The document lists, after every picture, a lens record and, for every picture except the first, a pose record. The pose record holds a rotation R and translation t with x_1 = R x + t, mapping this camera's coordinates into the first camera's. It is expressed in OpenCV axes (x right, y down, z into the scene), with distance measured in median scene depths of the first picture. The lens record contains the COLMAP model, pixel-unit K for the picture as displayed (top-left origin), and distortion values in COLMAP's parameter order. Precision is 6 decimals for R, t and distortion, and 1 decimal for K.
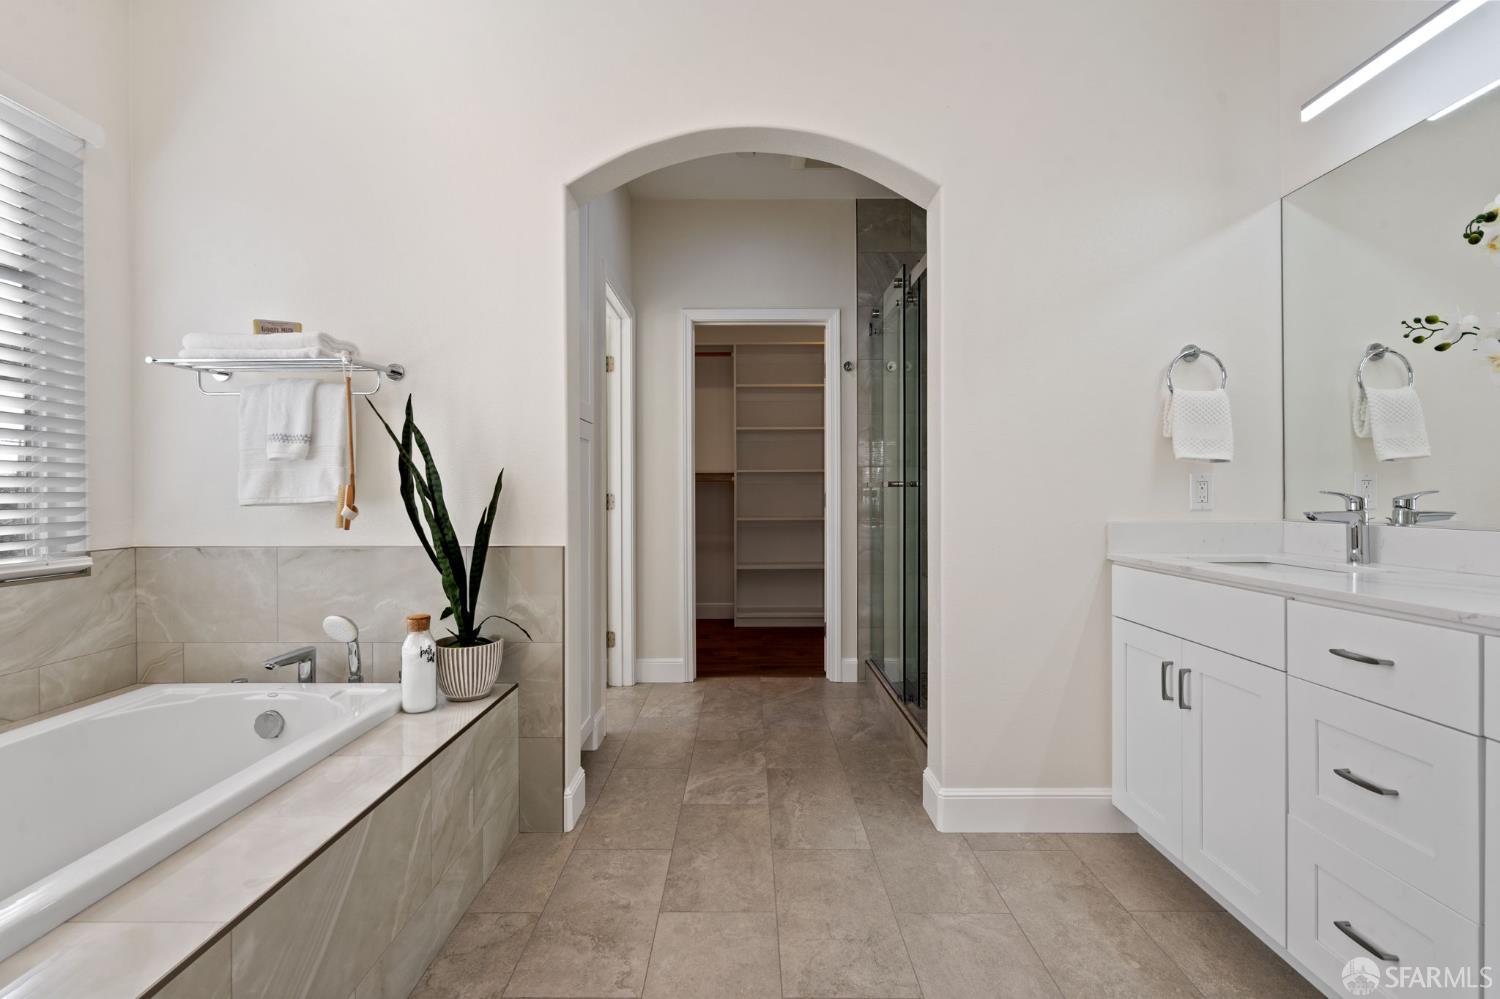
lens RADIAL K [[682.5, 0, 742.5], [0, 682.5, 497.0], [0, 0, 1]] dist [0.001974, 0.000505]
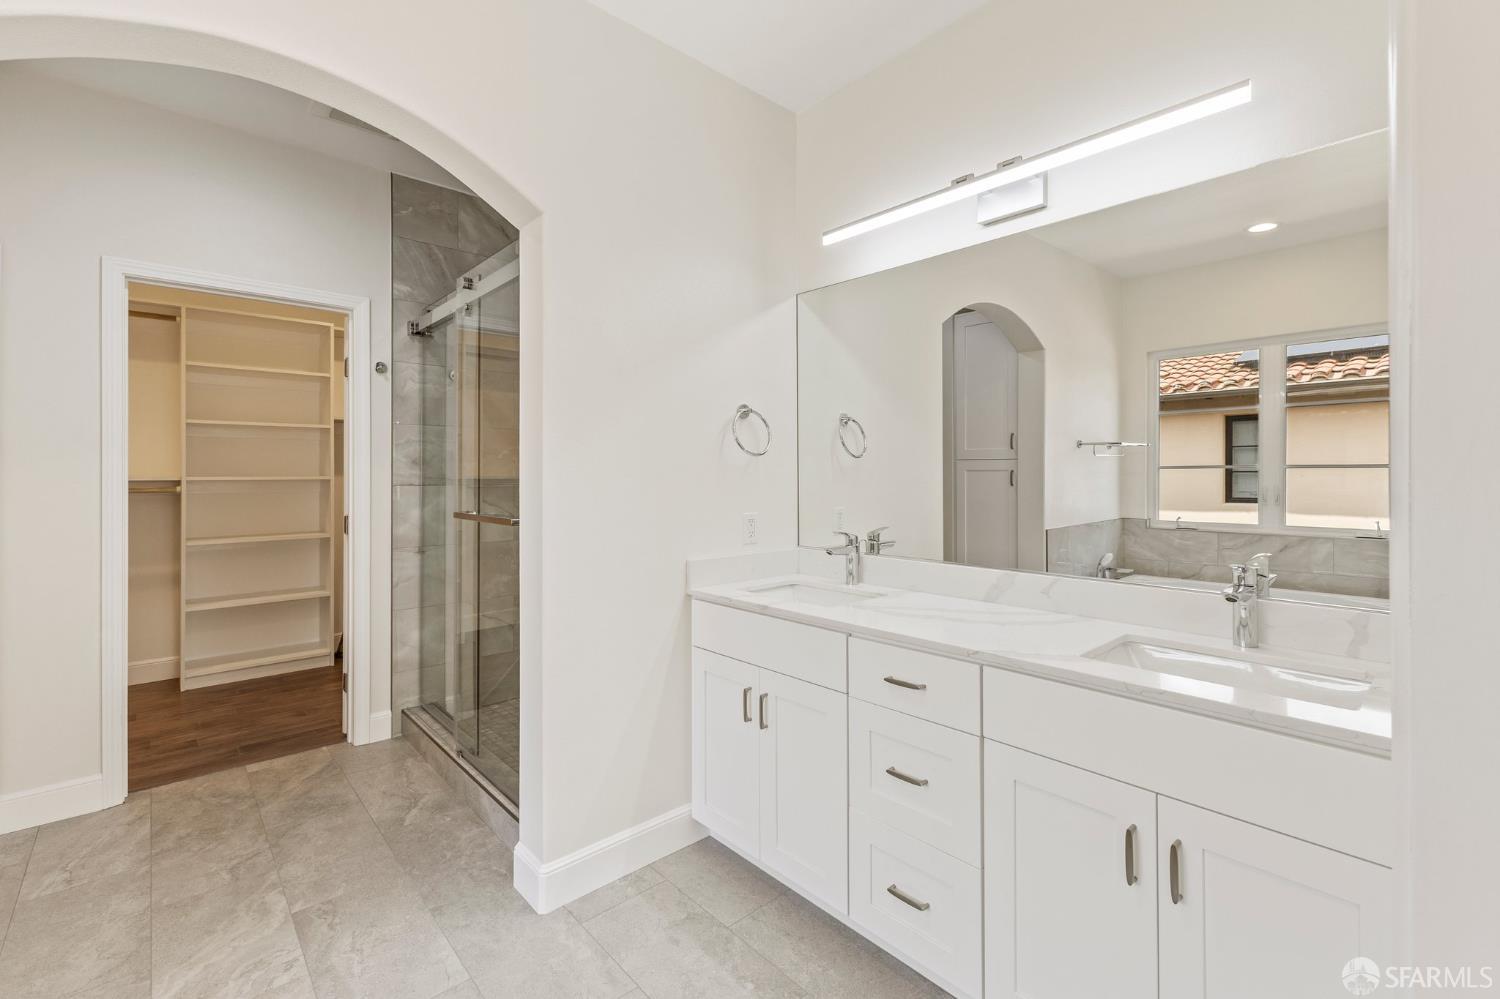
lens RADIAL K [[652.7, 0, 751.4], [0, 652.7, 473.5], [0, 0, 1]] dist [0.002369, -0.000749]
pose [[0.732386, 0.001515, 0.680888, -0.095759], [0.000496, 0.999996, -0.002758, -0.093003], [-0.680890, 0.002358, 0.732382, 0.154451]]
